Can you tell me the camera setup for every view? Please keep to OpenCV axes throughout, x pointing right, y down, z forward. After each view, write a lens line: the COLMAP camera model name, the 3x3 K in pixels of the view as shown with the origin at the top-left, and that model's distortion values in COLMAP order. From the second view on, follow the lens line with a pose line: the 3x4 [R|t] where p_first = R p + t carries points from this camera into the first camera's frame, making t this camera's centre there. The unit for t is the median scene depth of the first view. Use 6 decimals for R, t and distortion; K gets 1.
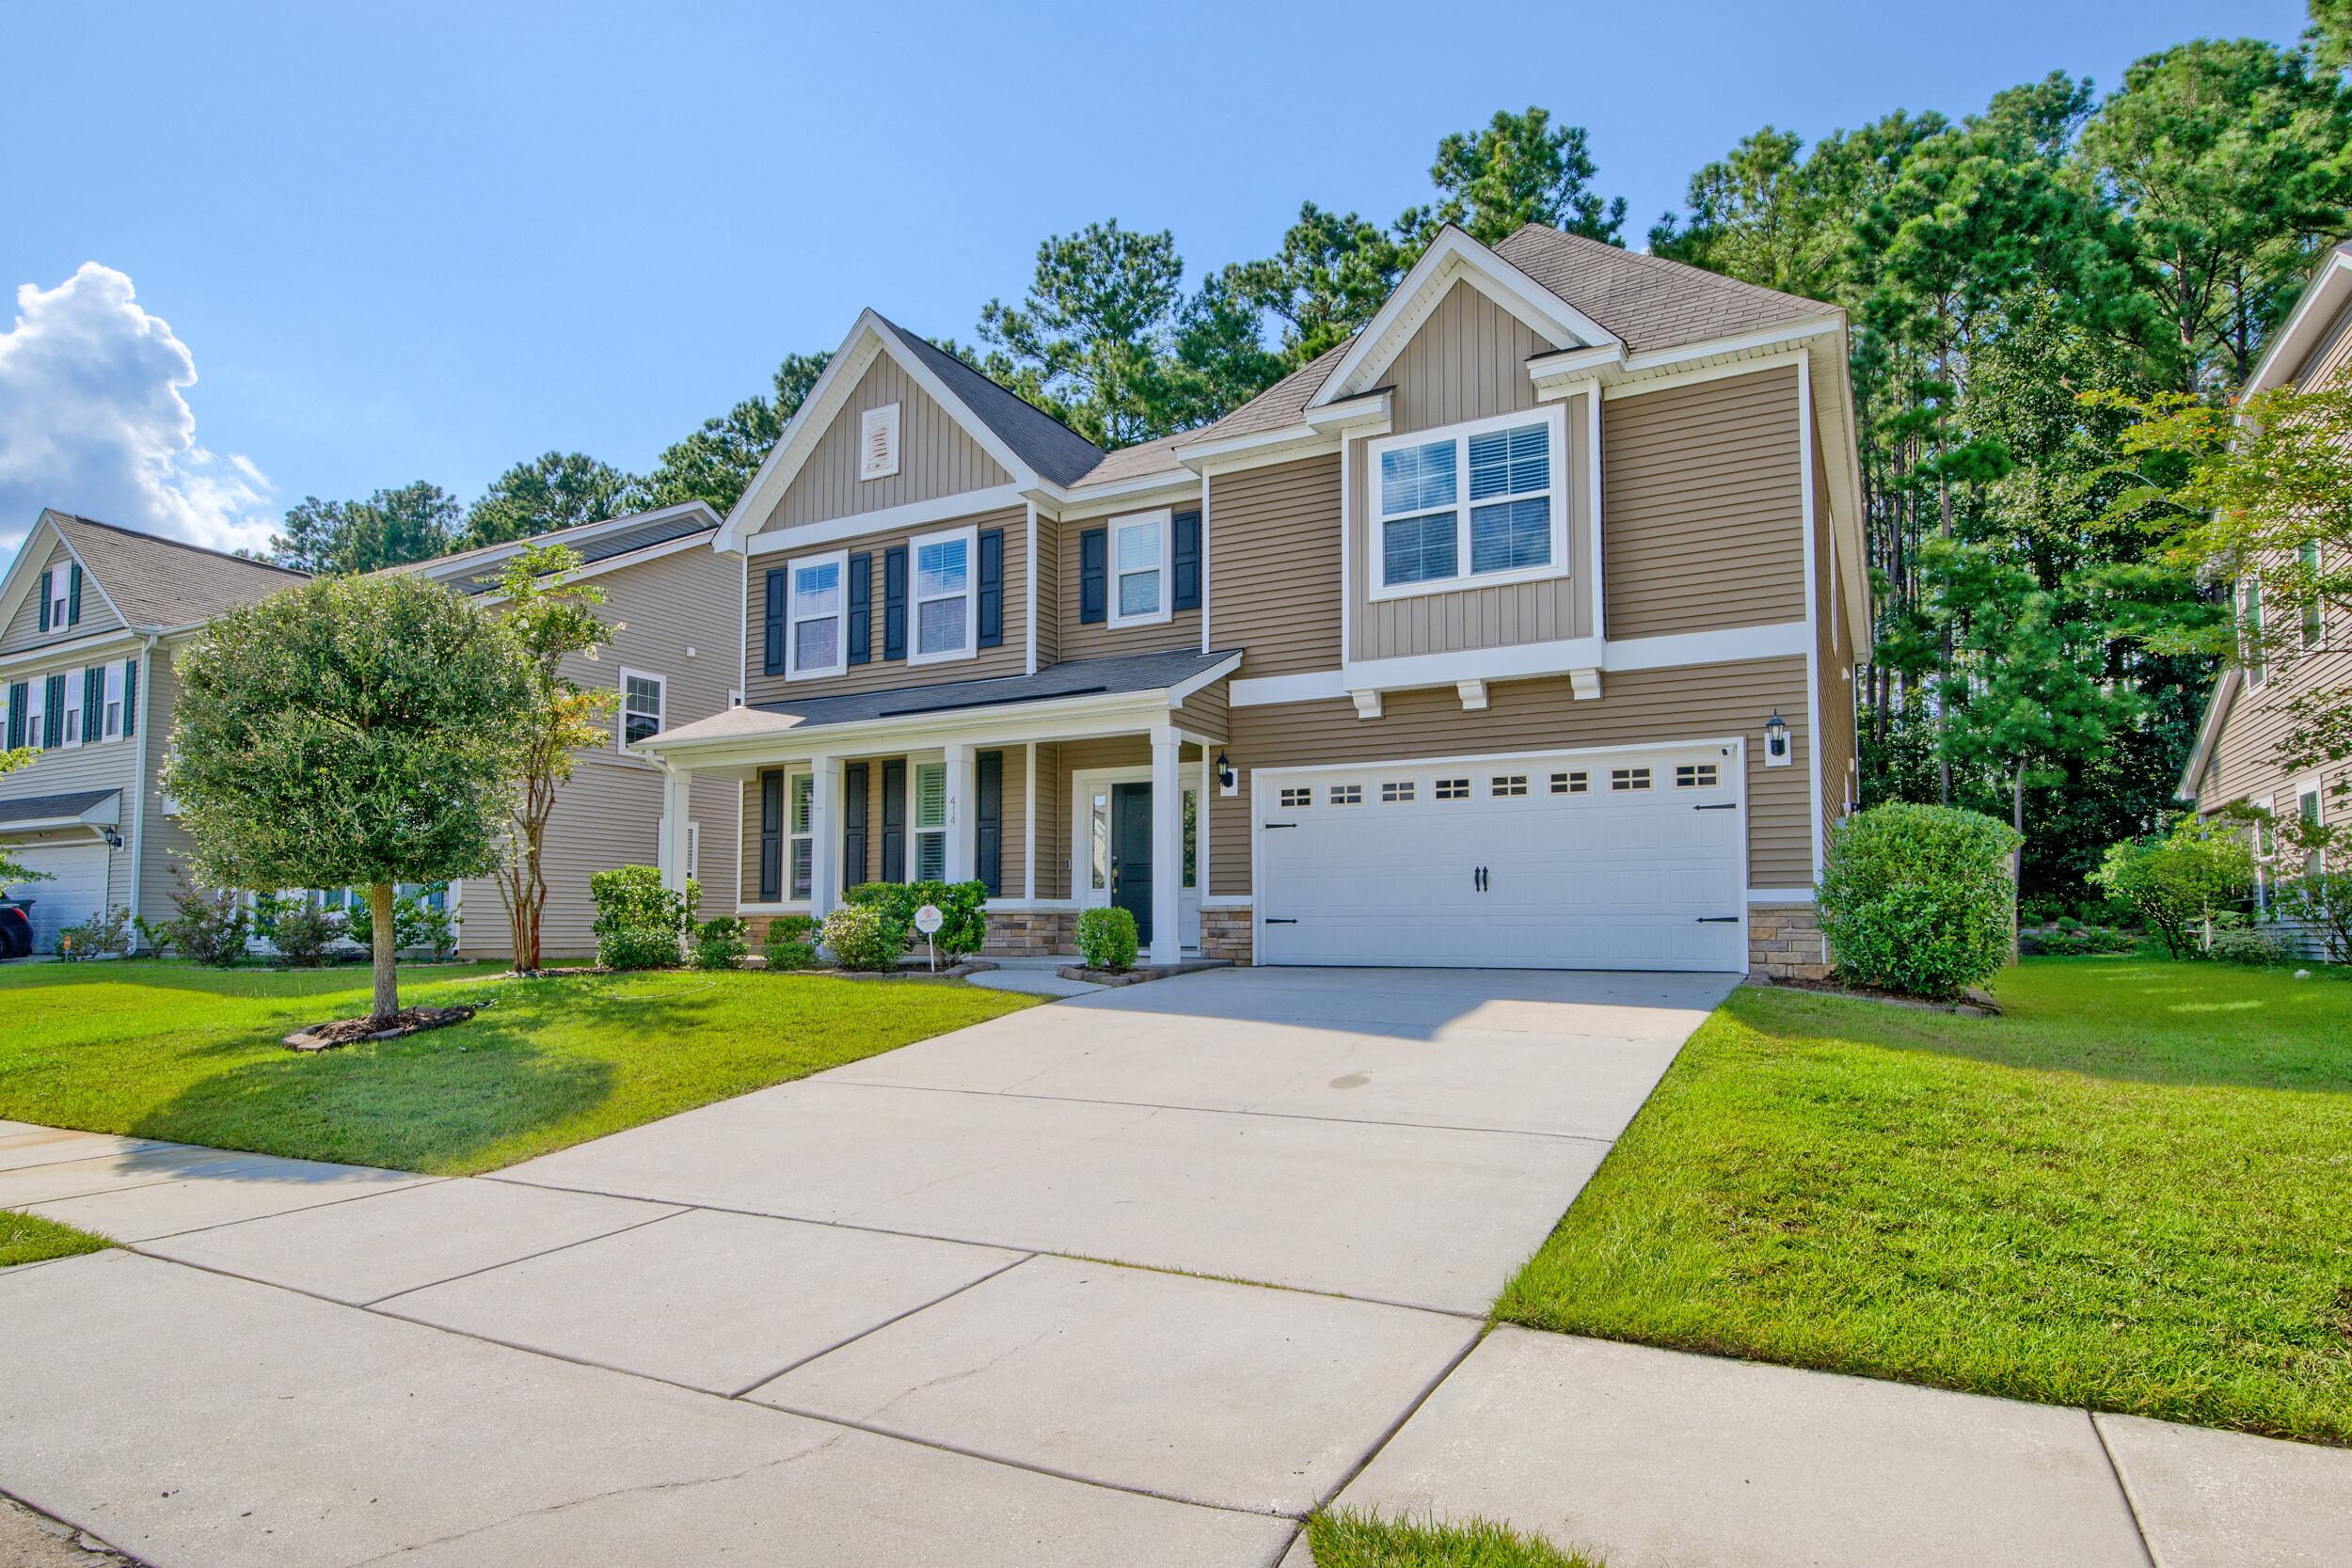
lens RADIAL K [[1306.5, 0, 1169.8], [0, 1306.5, 857.7], [0, 0, 1]] dist [-0.002554, -0.000503]
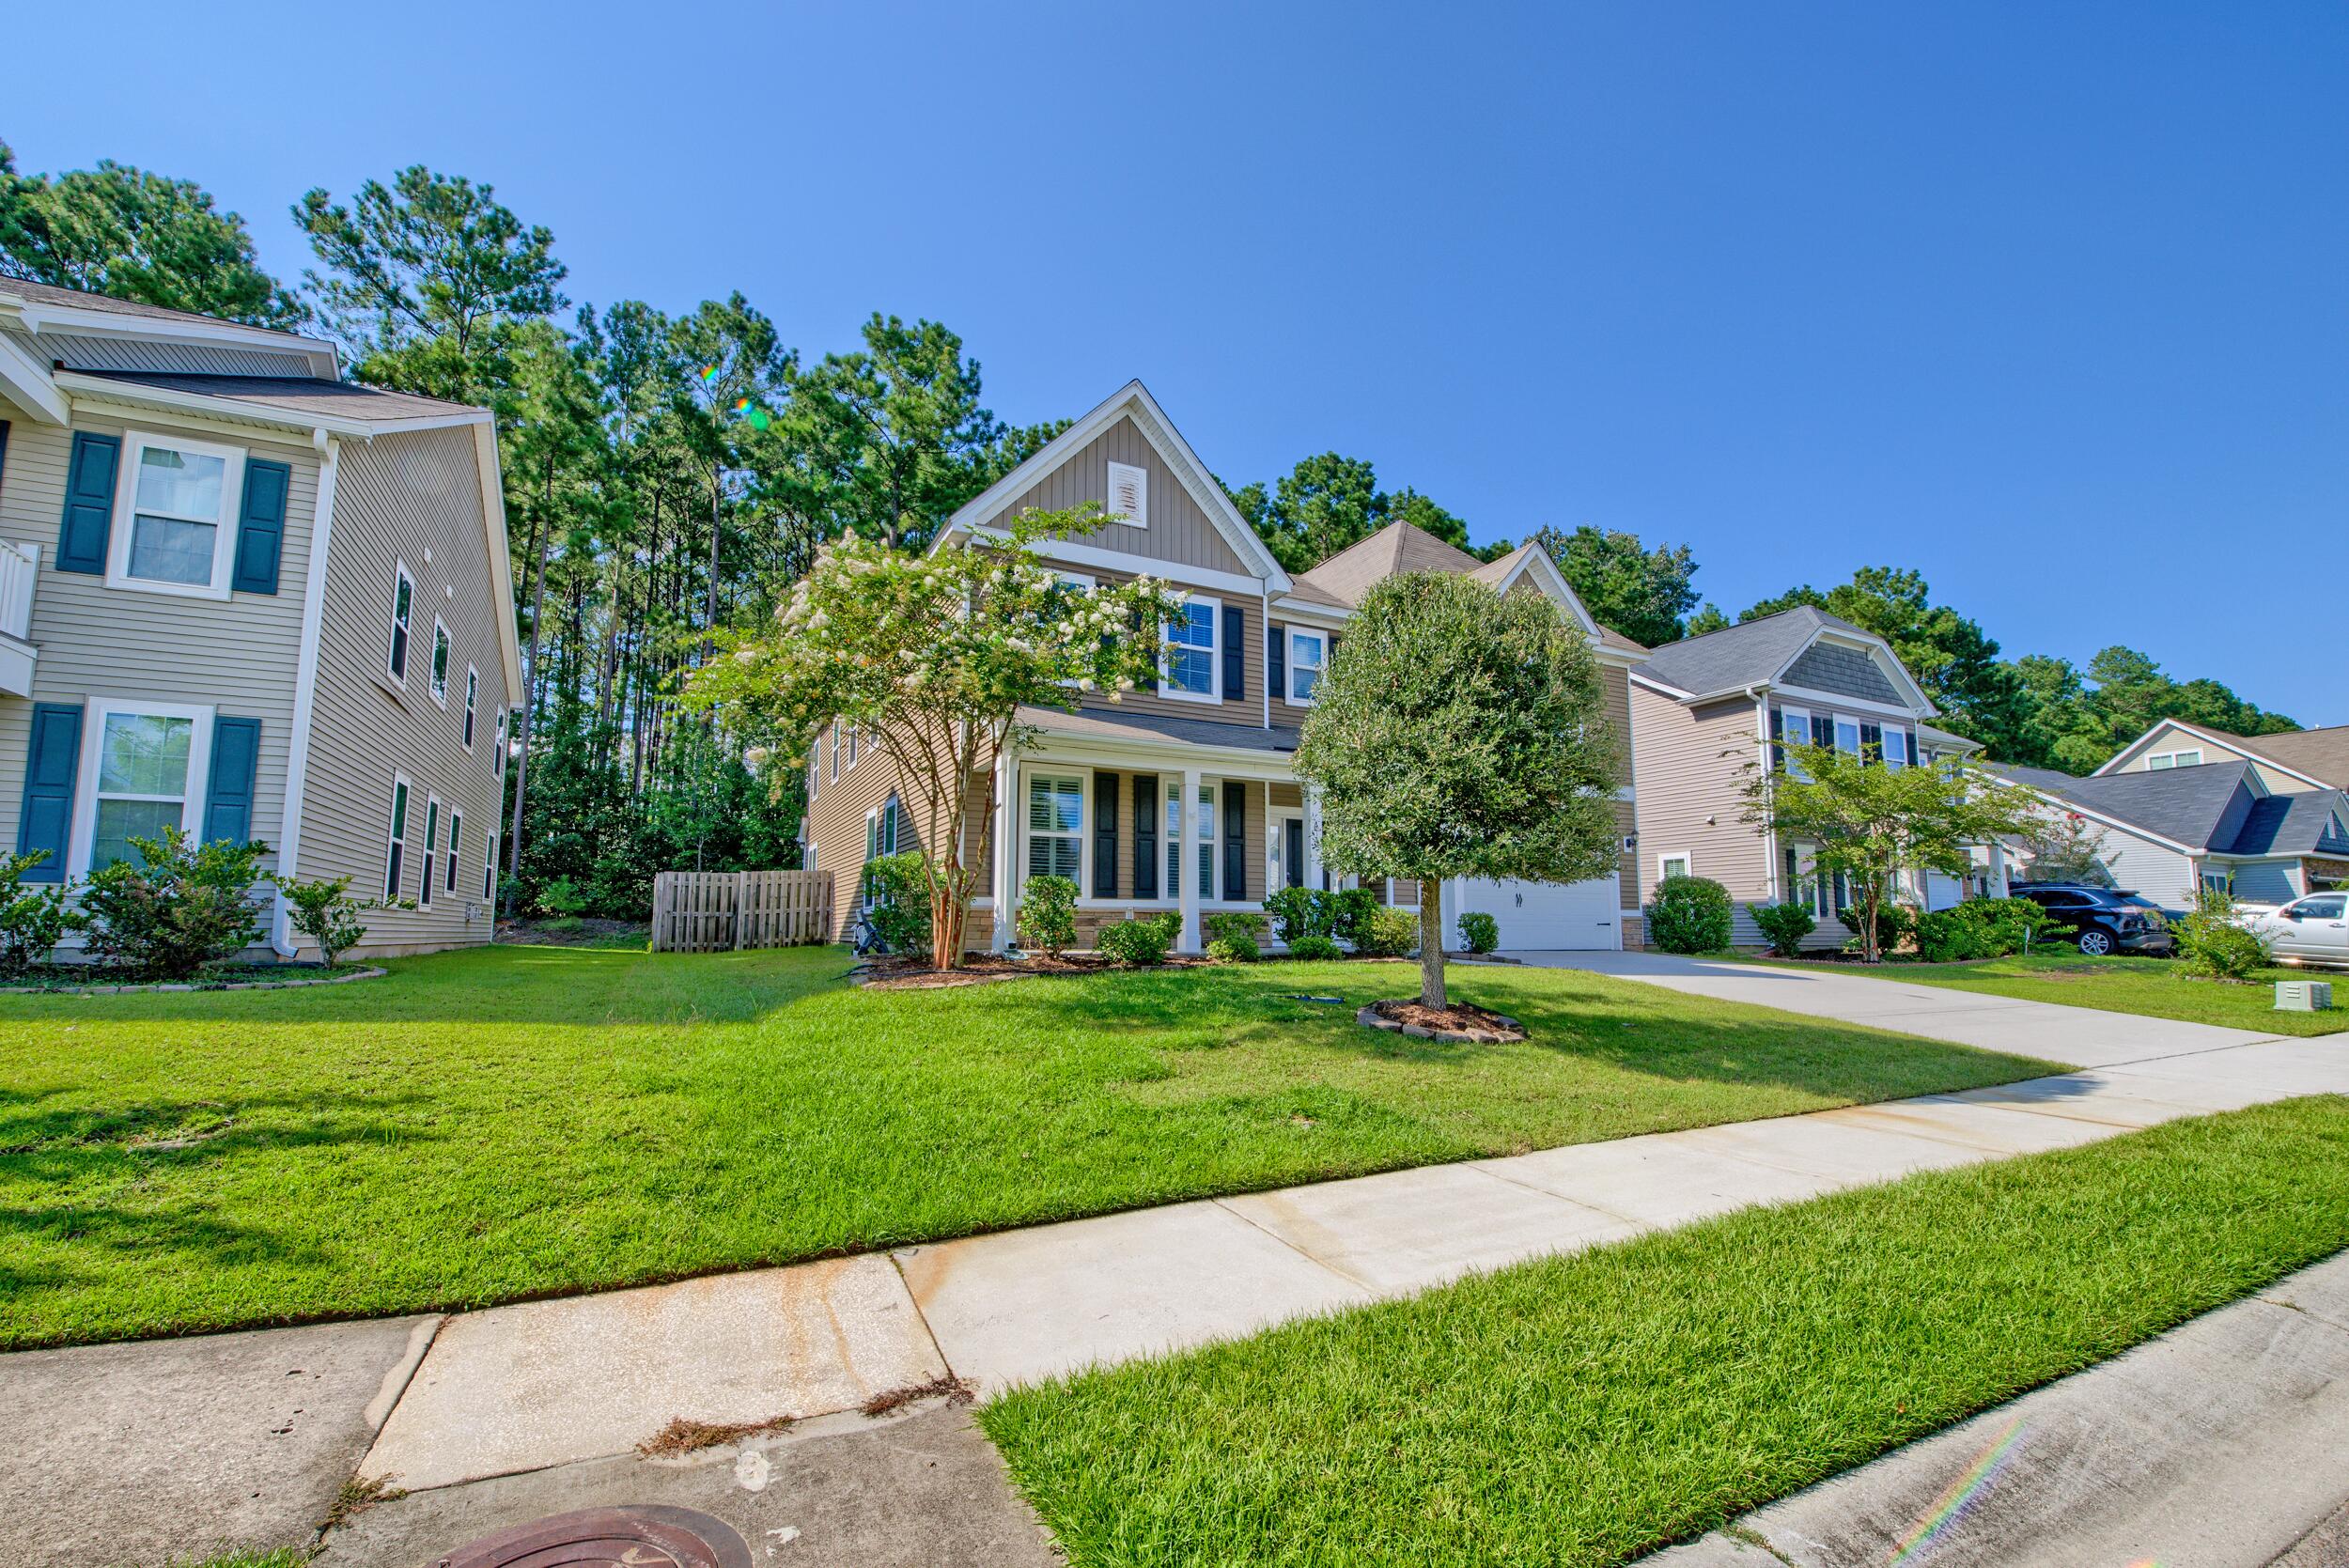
lens RADIAL K [[990.3, 0, 1166.7], [0, 990.3, 798.6], [0, 0, 1]] dist [0.022319, -0.000117]
pose [[0.562532, 0.109642, 0.819473, -0.926596], [-0.045531, 0.993772, -0.101707, 0.030778], [-0.825521, 0.019902, 0.564021, 0.519500]]
